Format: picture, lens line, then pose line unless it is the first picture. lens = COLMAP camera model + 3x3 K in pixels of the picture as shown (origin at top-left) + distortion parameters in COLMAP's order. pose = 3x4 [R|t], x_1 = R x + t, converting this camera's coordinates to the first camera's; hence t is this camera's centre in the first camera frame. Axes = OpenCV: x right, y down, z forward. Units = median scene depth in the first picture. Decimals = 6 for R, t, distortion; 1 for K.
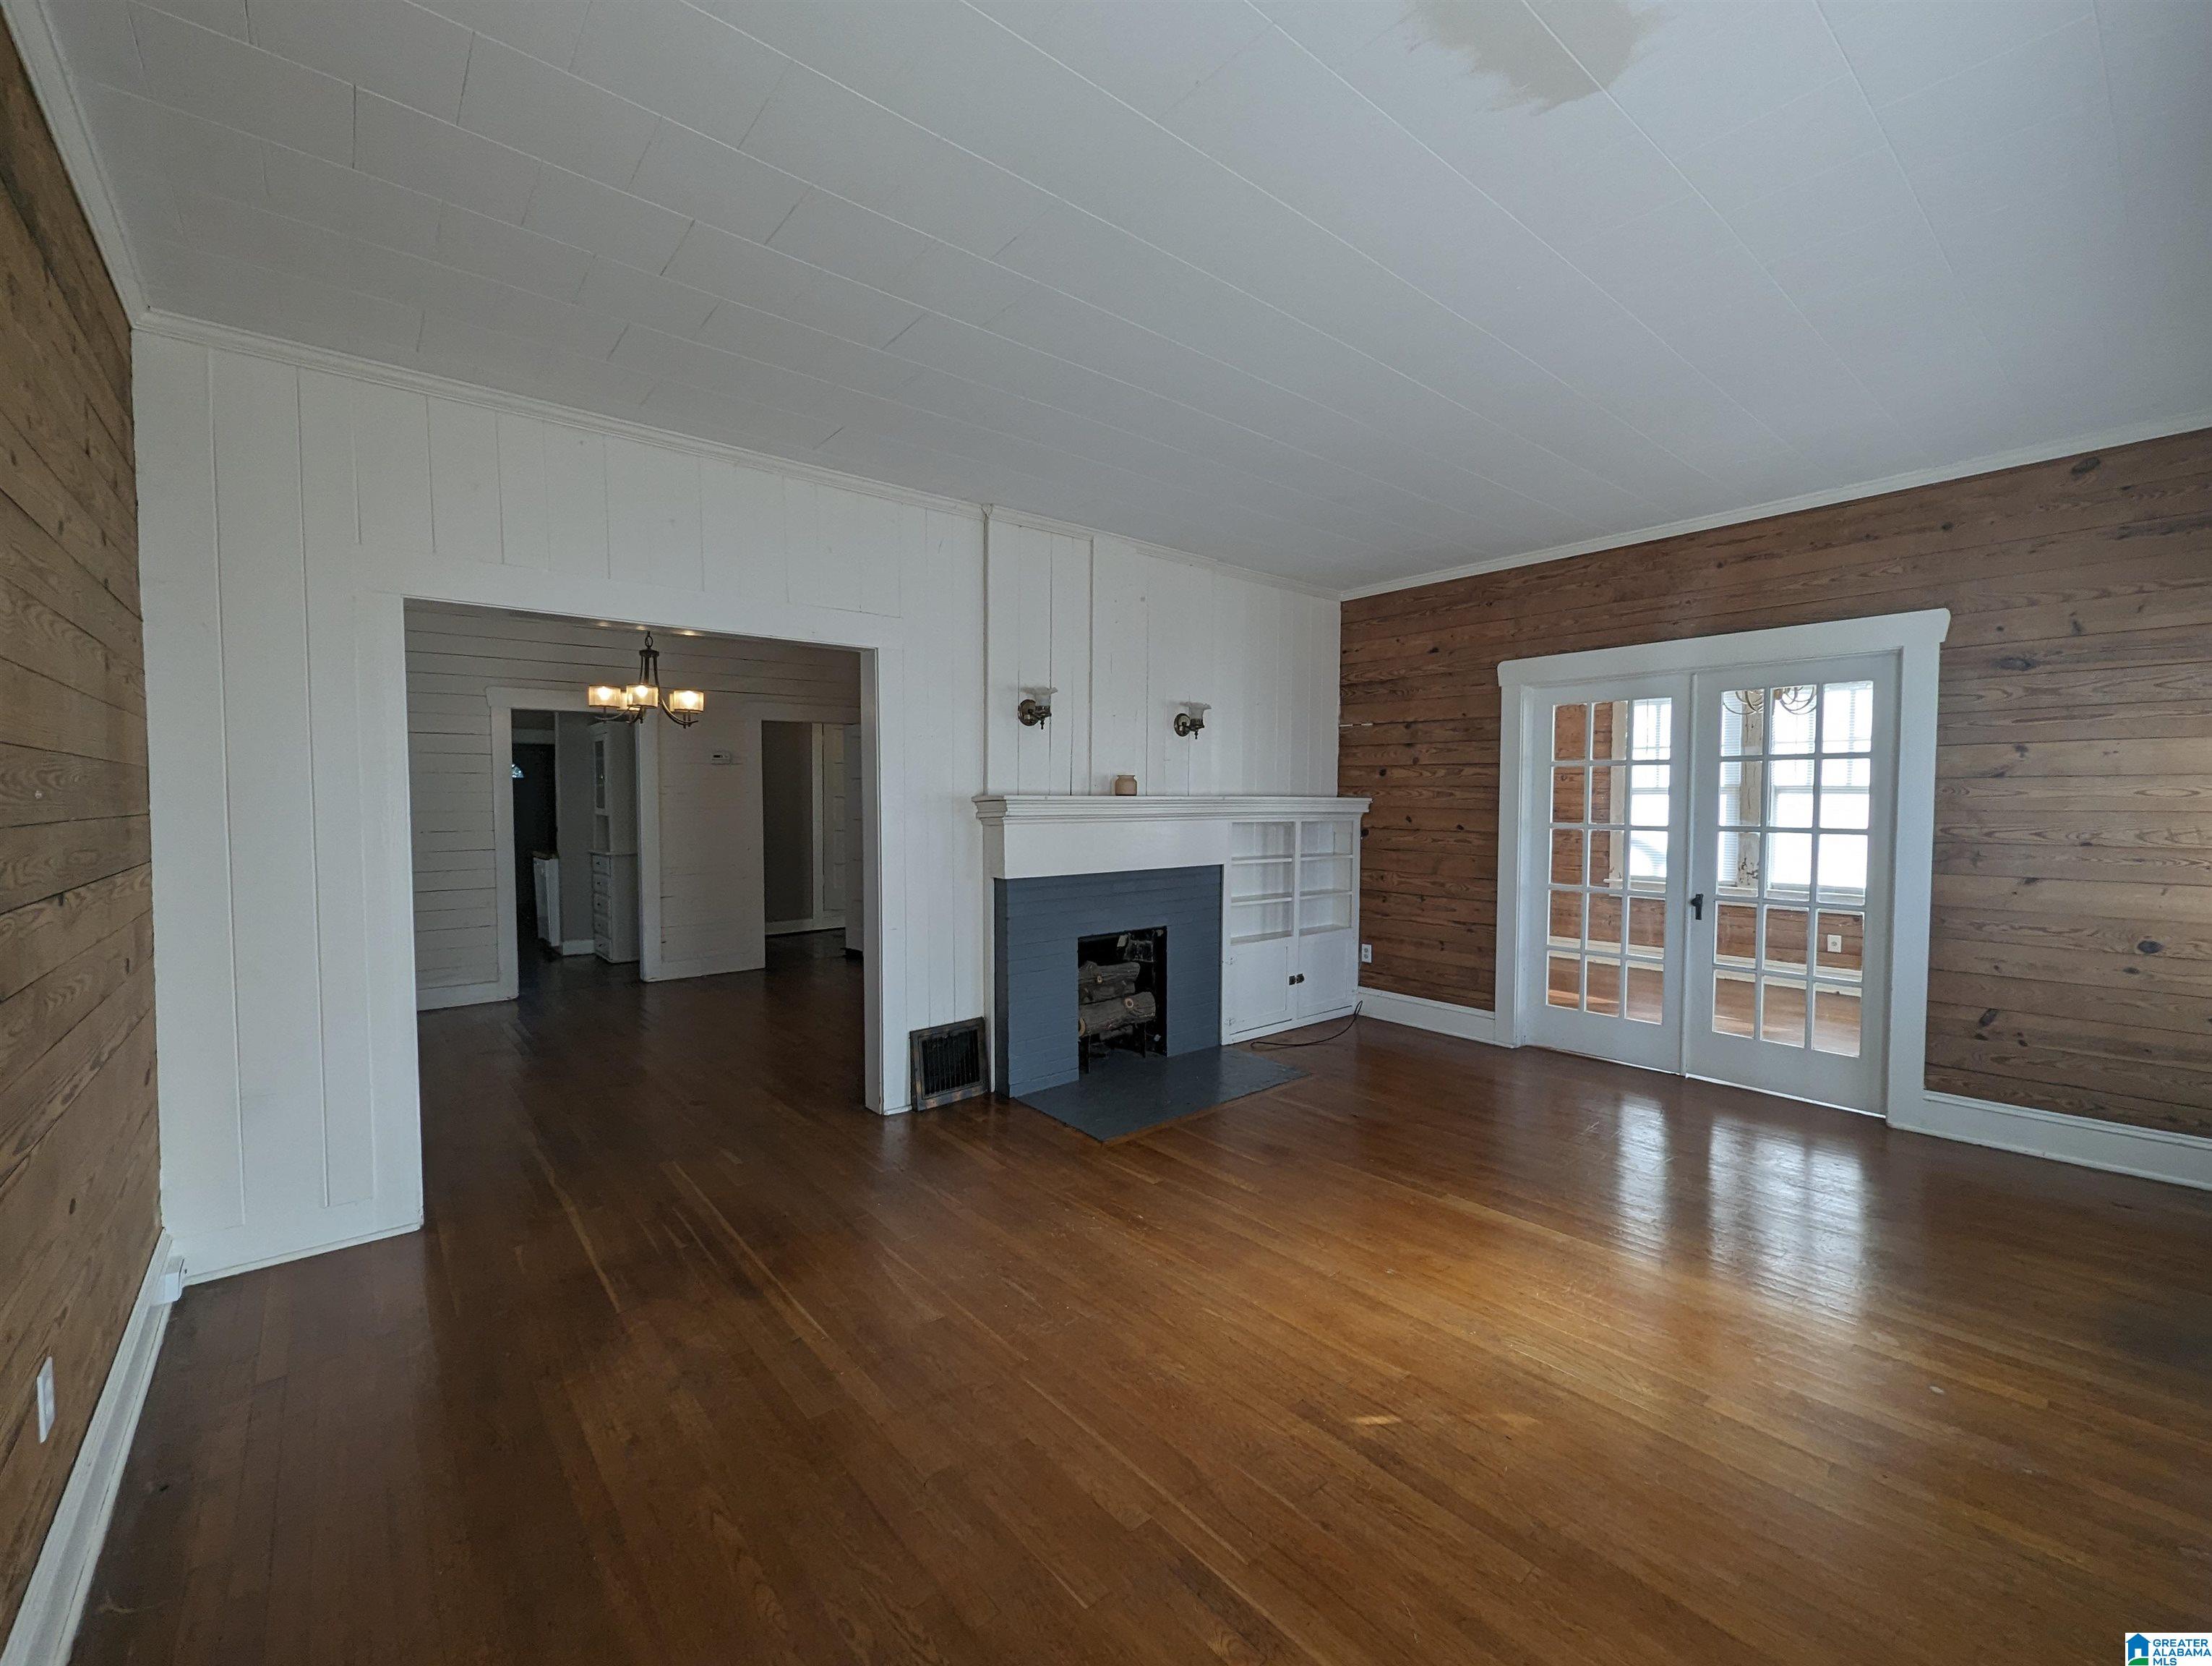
lens RADIAL K [[920.7, 0, 1102.3], [0, 920.7, 843.0], [0, 0, 1]] dist [0.001723, -0.001998]
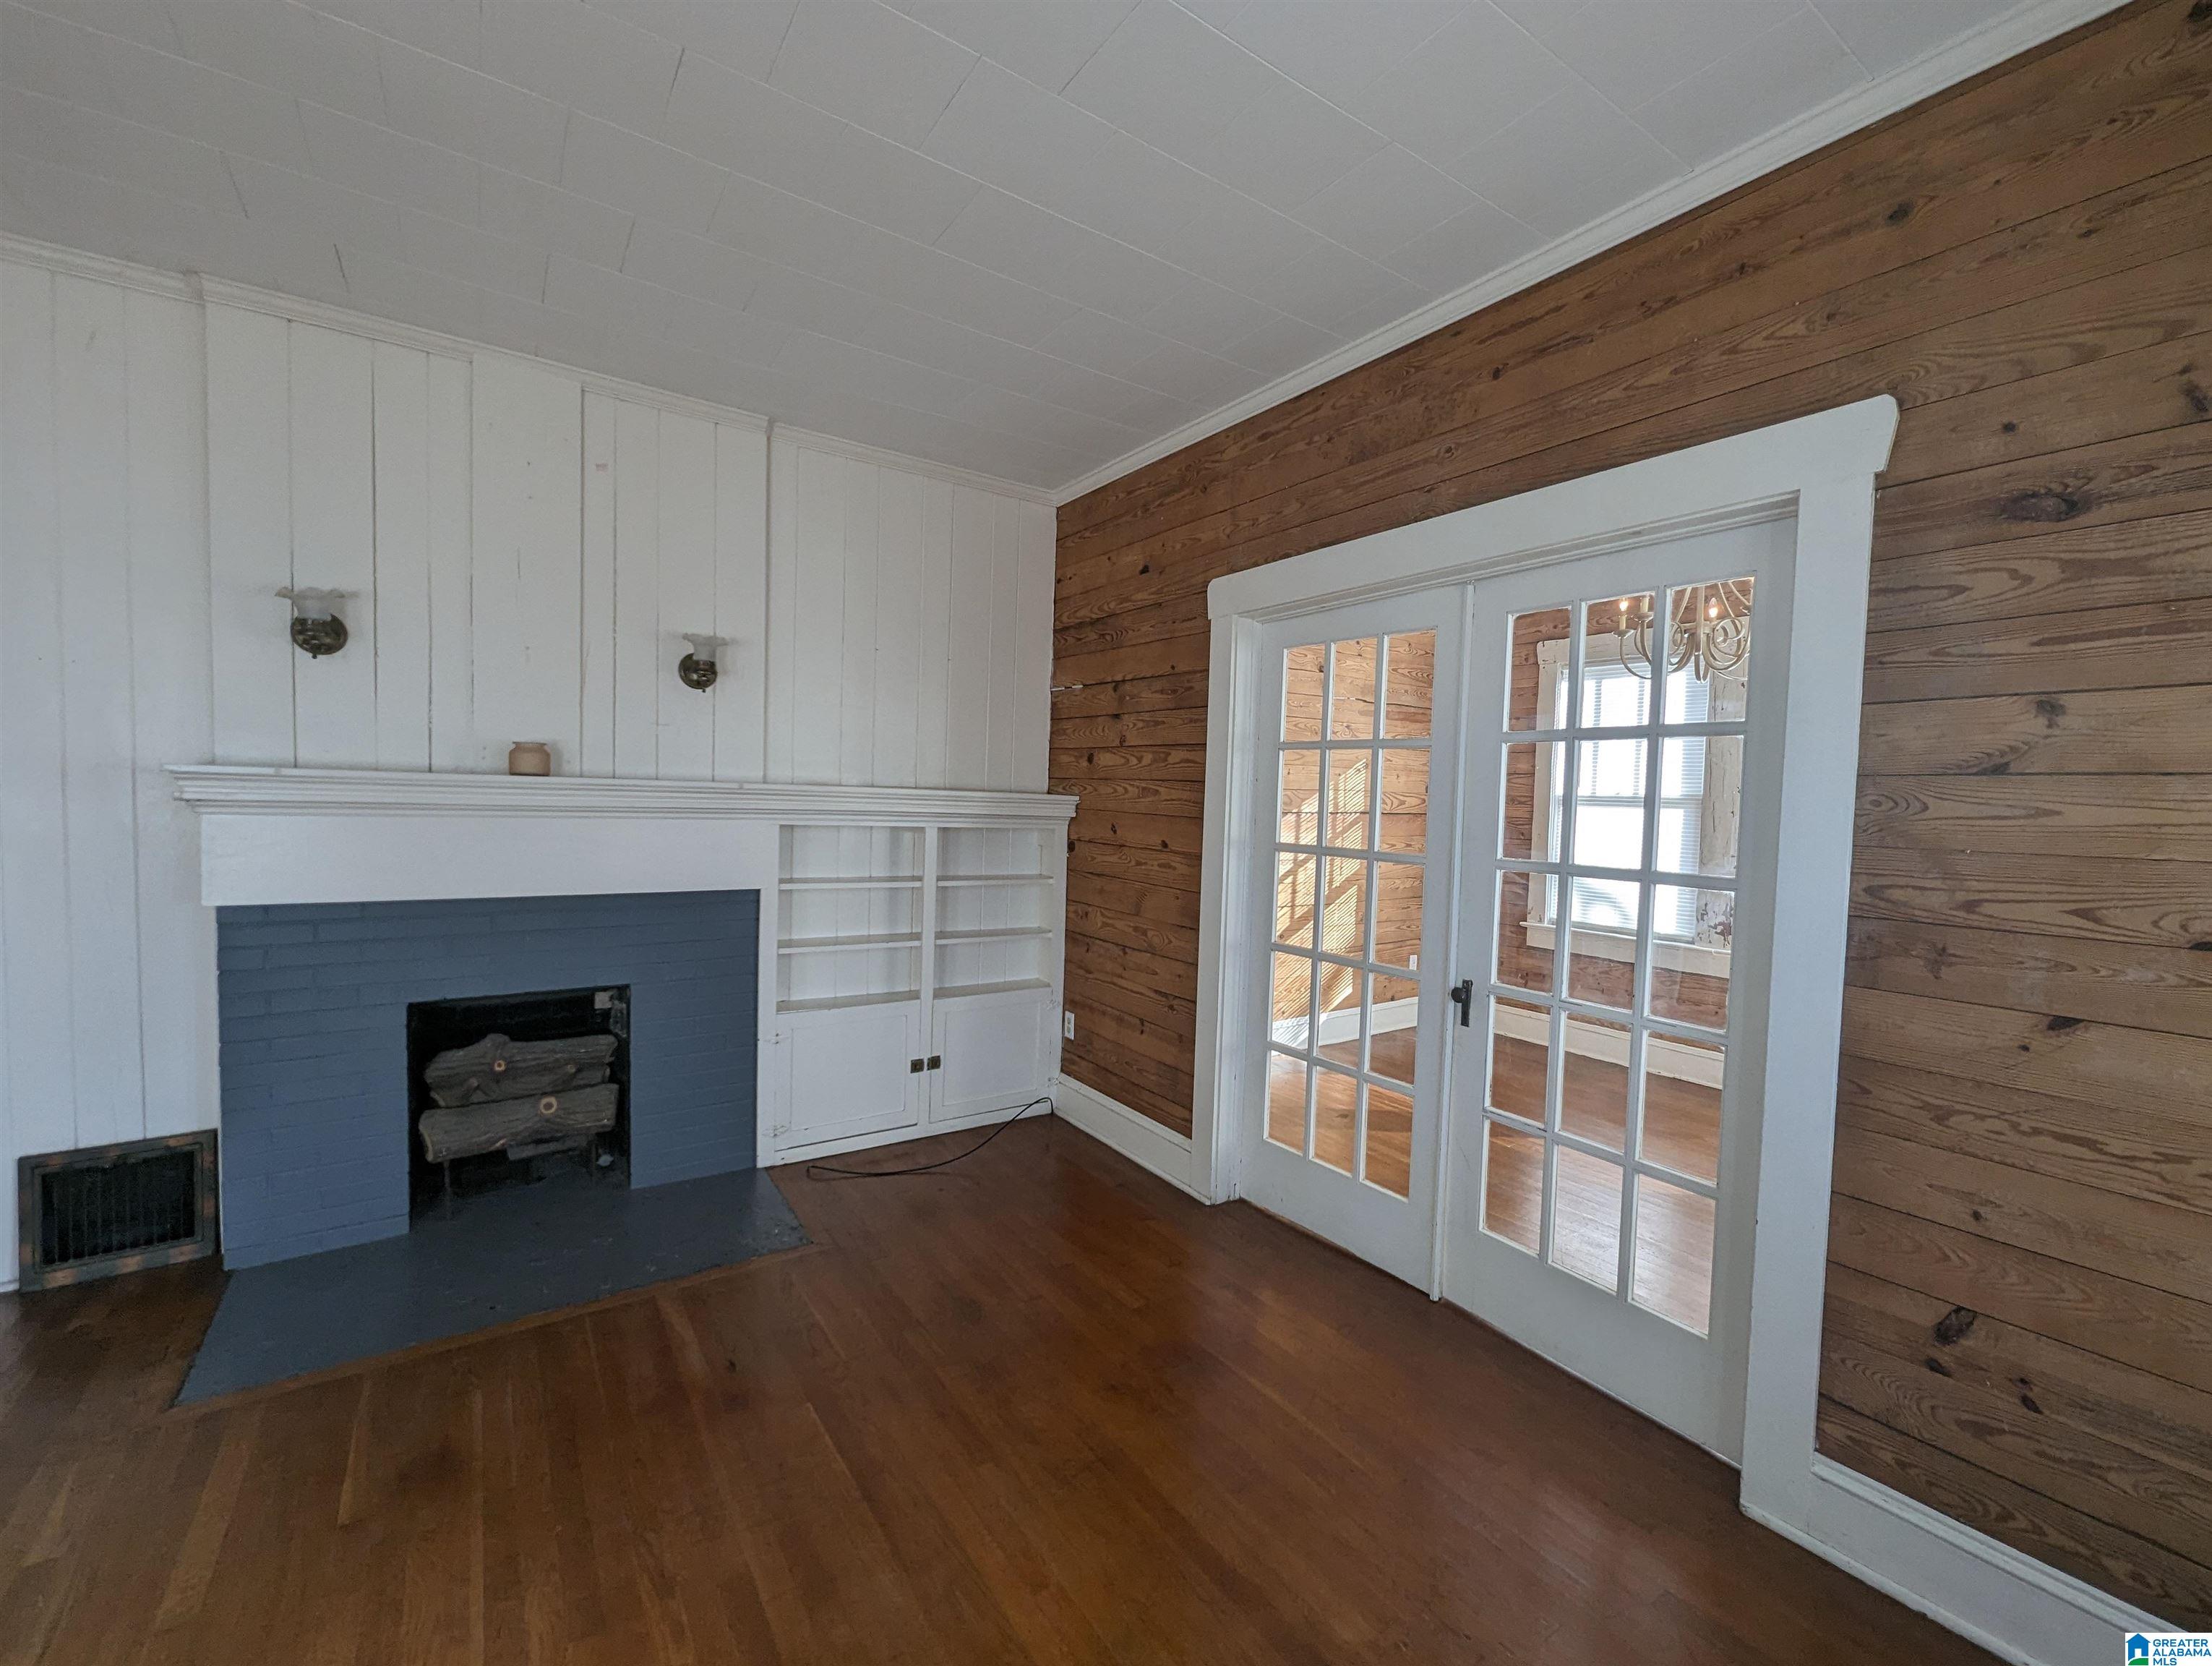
lens RADIAL K [[920.7, 0, 1103.8], [0, 920.7, 840.3], [0, 0, 1]] dist [0.001723, -0.001998]
pose [[0.995018, 0.034320, -0.093603, 0.485070], [-0.034600, 0.999400, -0.001376, -0.020765], [0.093500, 0.004608, 0.995609, 0.430368]]
